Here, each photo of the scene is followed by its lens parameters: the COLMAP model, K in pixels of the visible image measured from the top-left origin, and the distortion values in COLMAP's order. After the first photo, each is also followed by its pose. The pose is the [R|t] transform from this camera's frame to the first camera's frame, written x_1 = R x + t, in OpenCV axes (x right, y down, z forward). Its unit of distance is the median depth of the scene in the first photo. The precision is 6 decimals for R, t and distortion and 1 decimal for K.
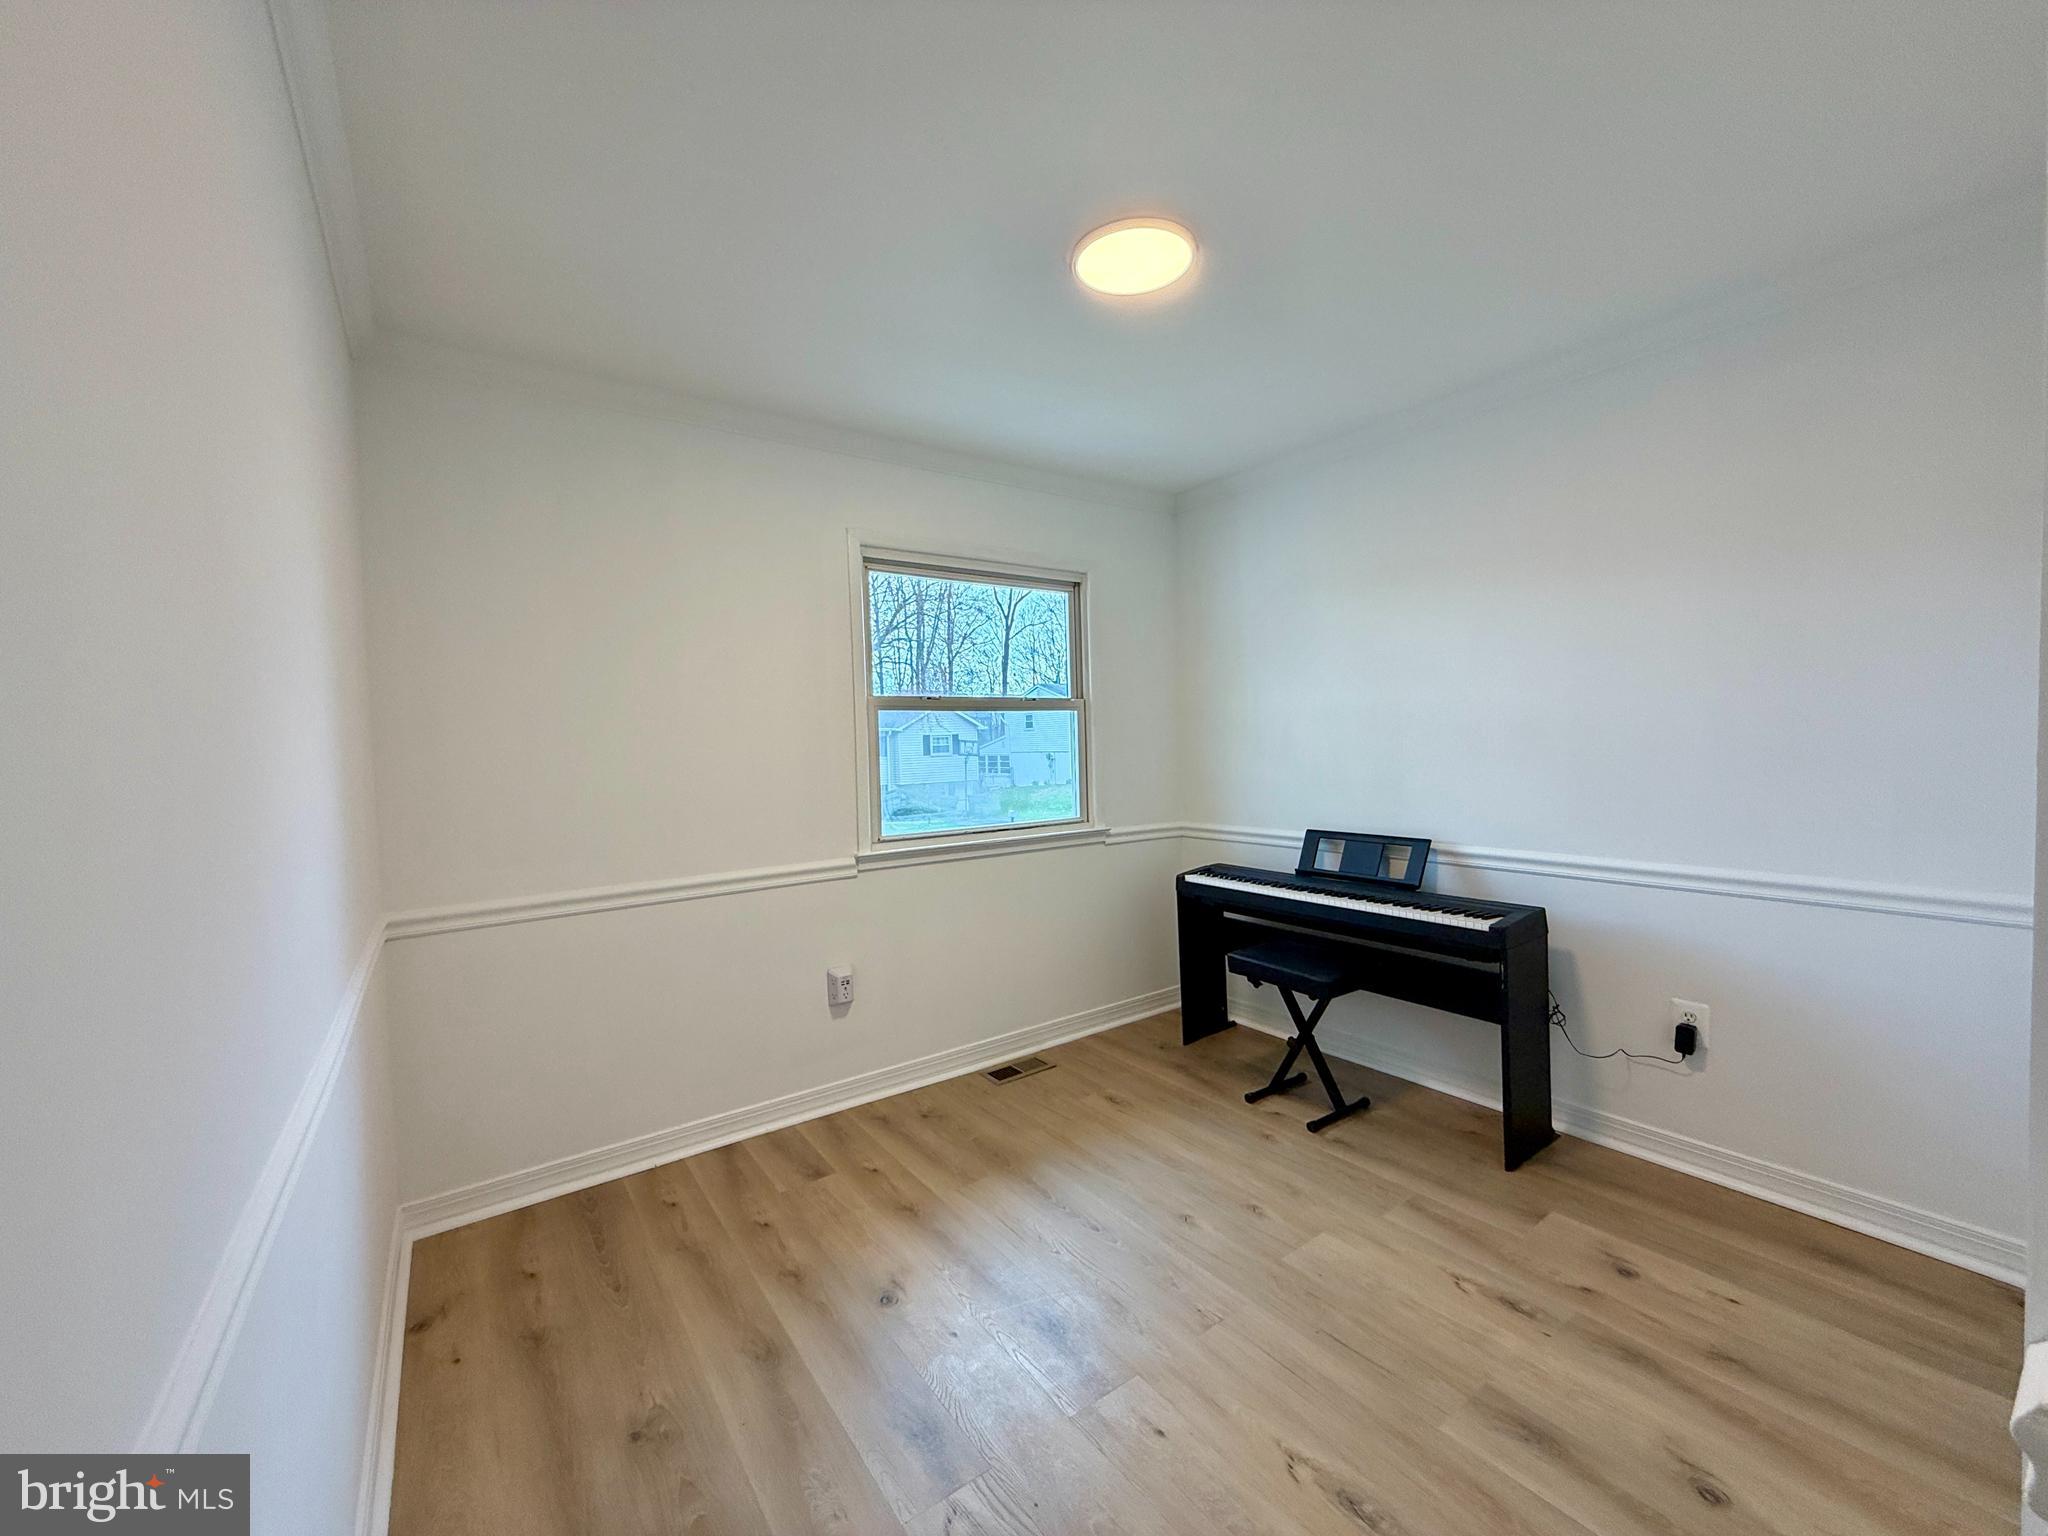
lens RADIAL K [[815.0, 0, 1018.7], [0, 815.0, 764.8], [0, 0, 1]] dist [0.000679, 0.000063]
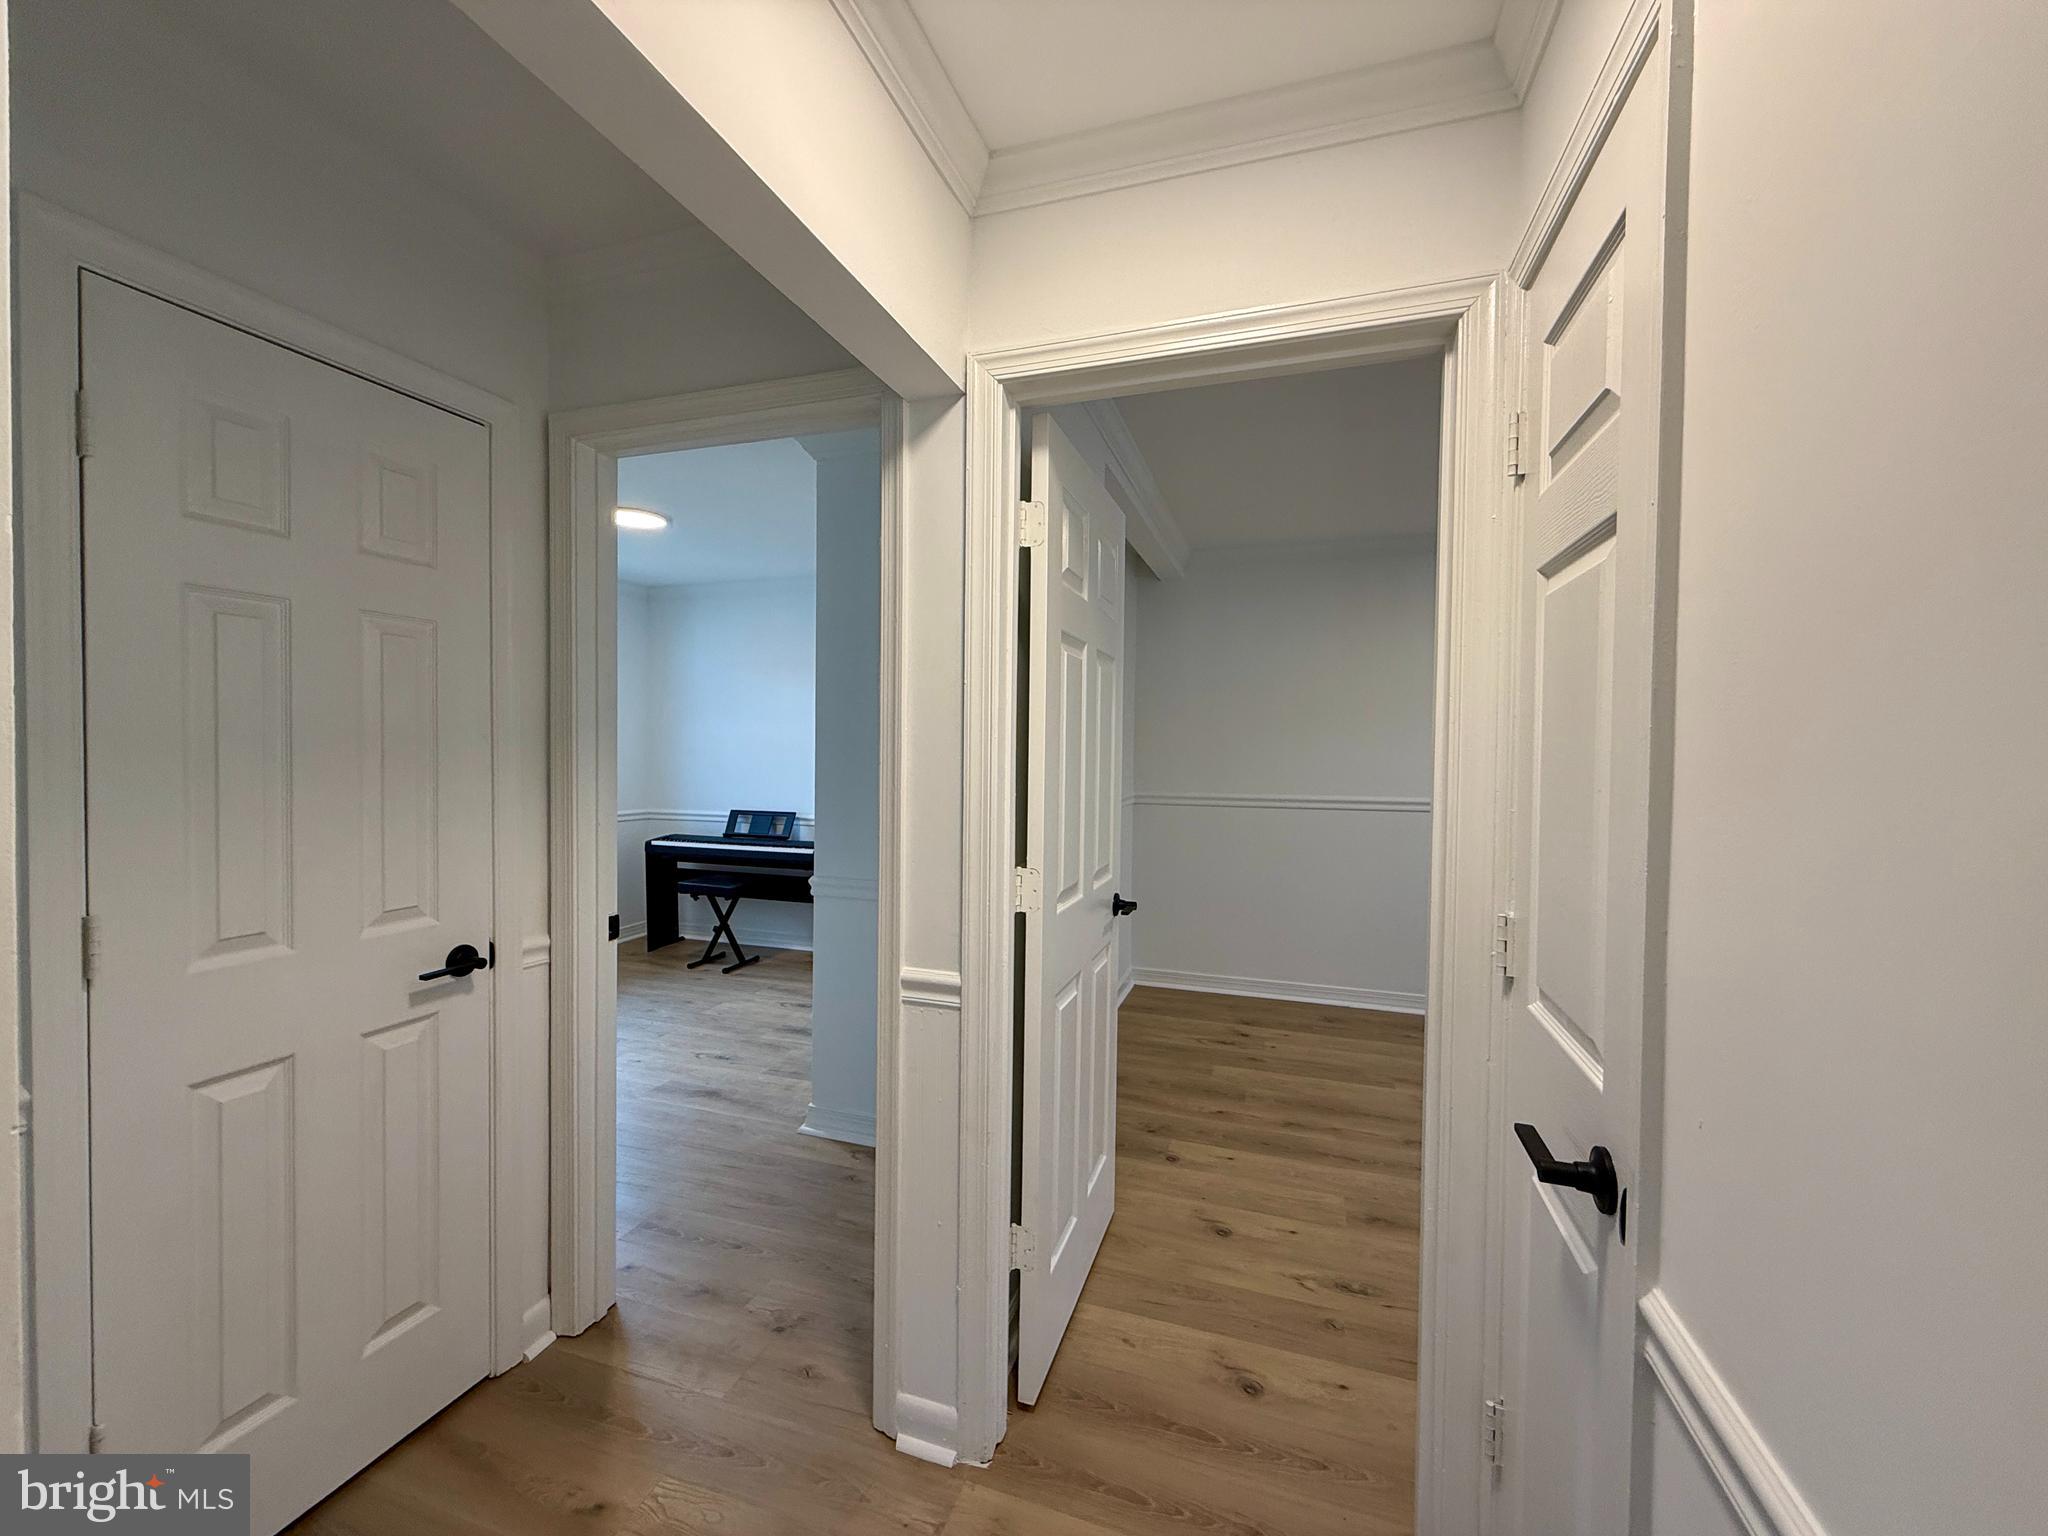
lens RADIAL K [[815.0, 0, 1018.7], [0, 815.0, 764.8], [0, 0, 1]] dist [0.000679, 0.000063]
pose [[0.806438, 0.021395, 0.590931, -0.187713], [-0.014272, 0.999758, -0.016721, 0.007762], [-0.591146, 0.005051, 0.806549, -0.821620]]
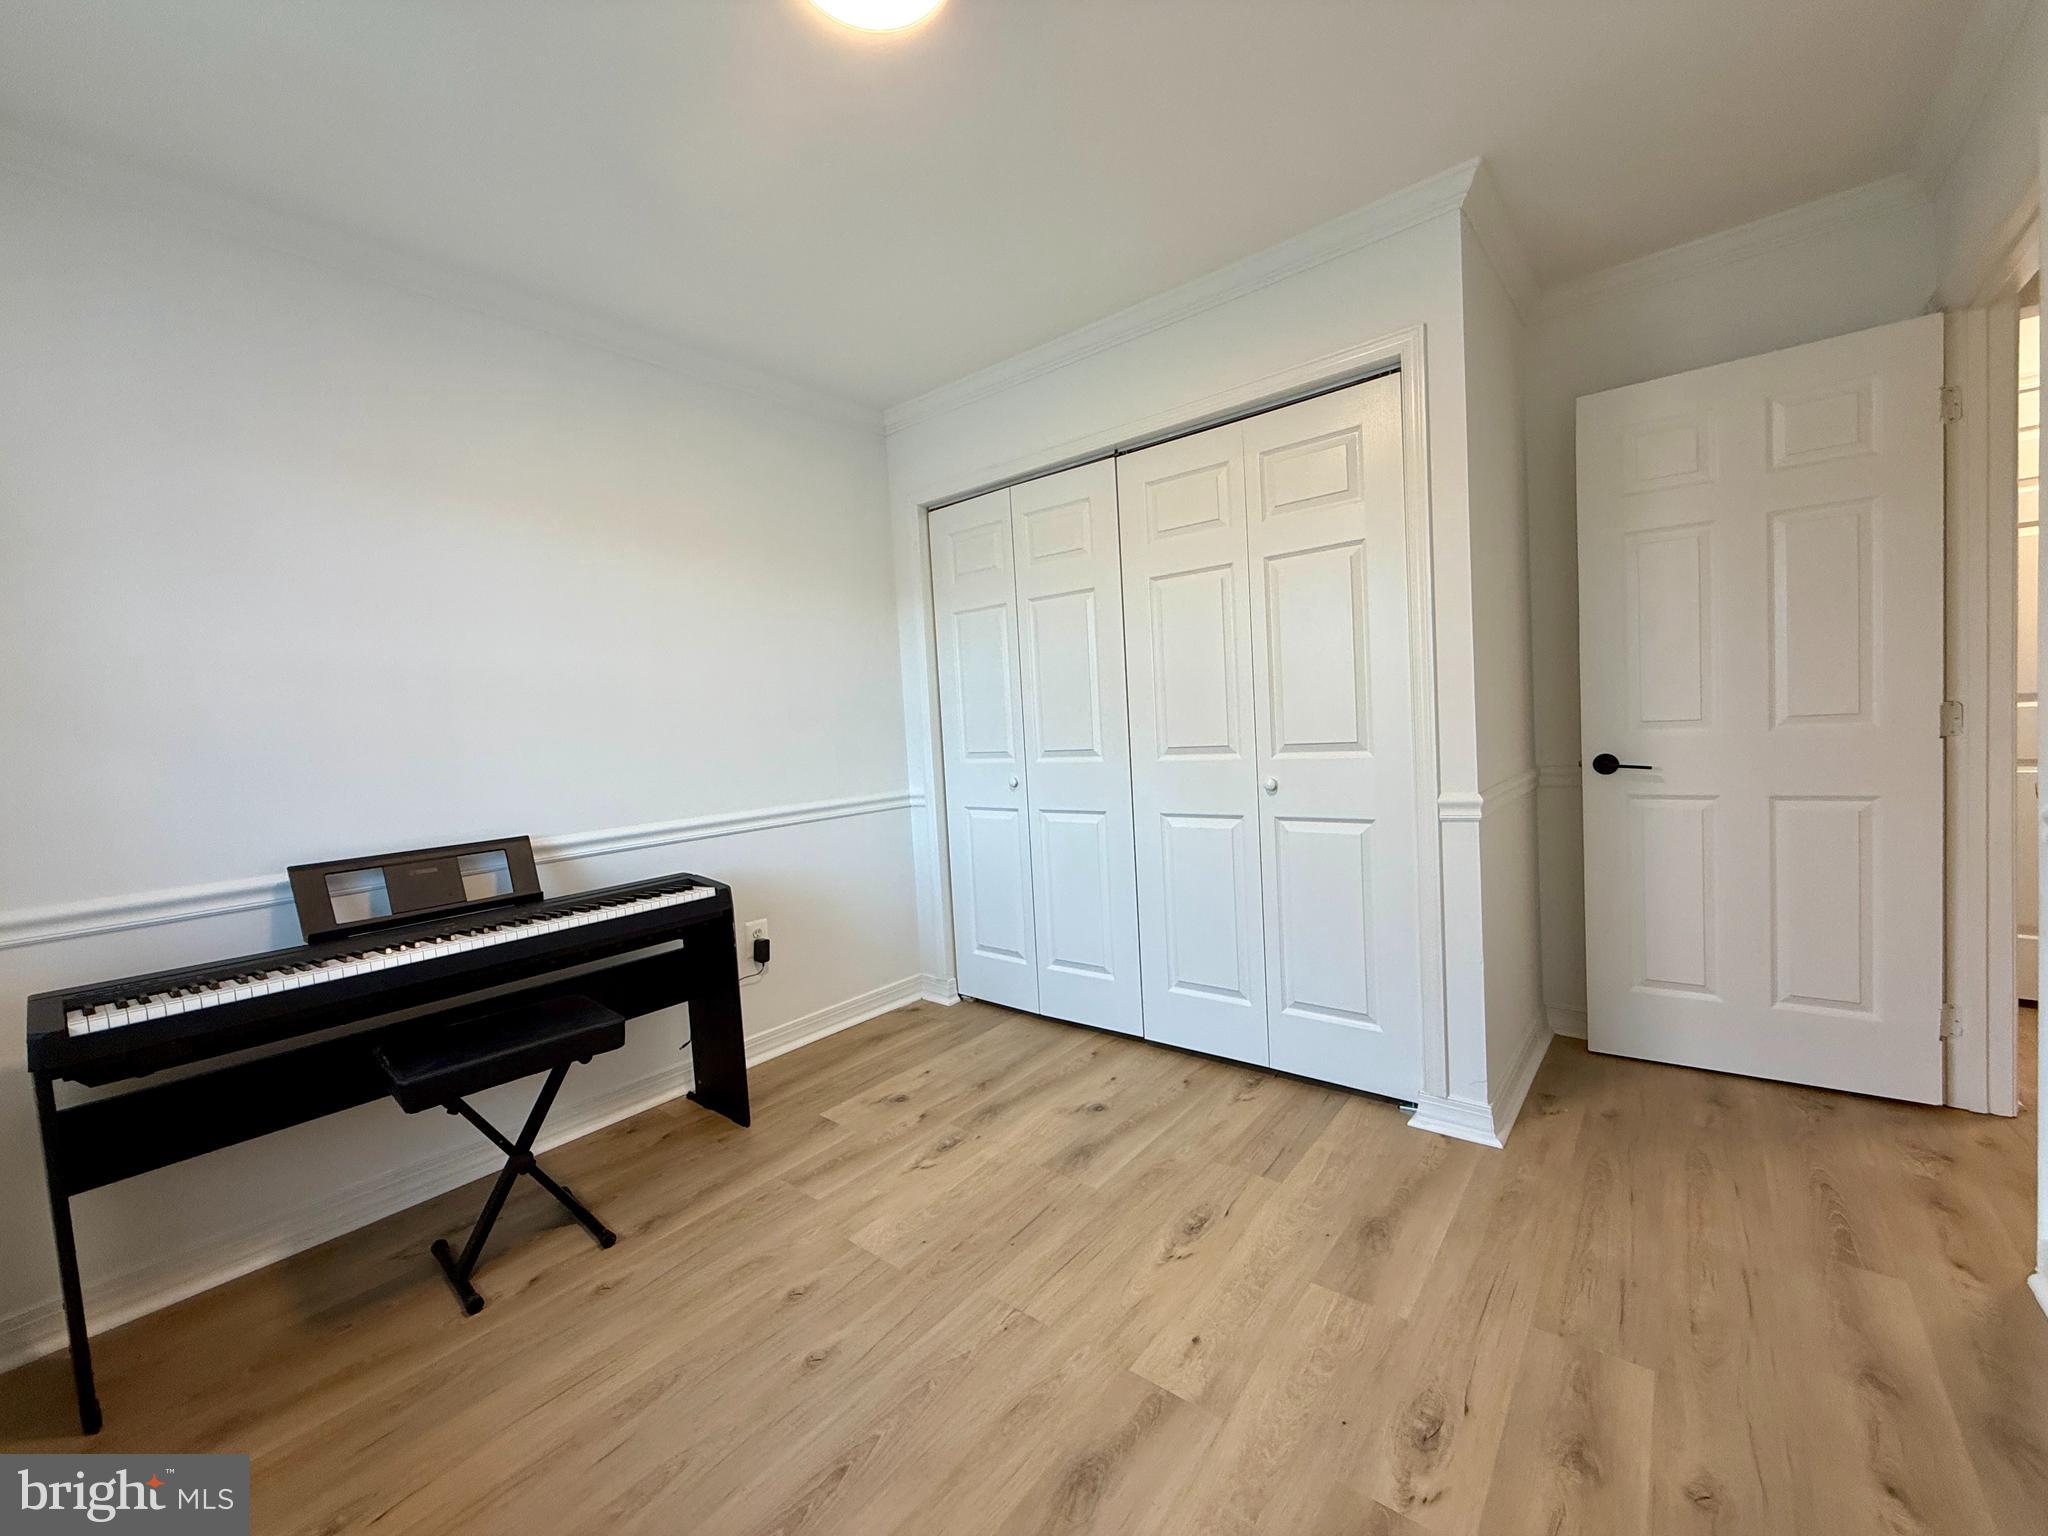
lens RADIAL K [[815.0, 0, 1018.7], [0, 815.0, 764.8], [0, 0, 1]] dist [0.000679, 0.000063]
pose [[-0.261805, -0.006916, 0.965096, -0.397743], [0.094179, 0.995019, 0.032679, 0.044473], [-0.960515, 0.099447, -0.259849, 0.777672]]
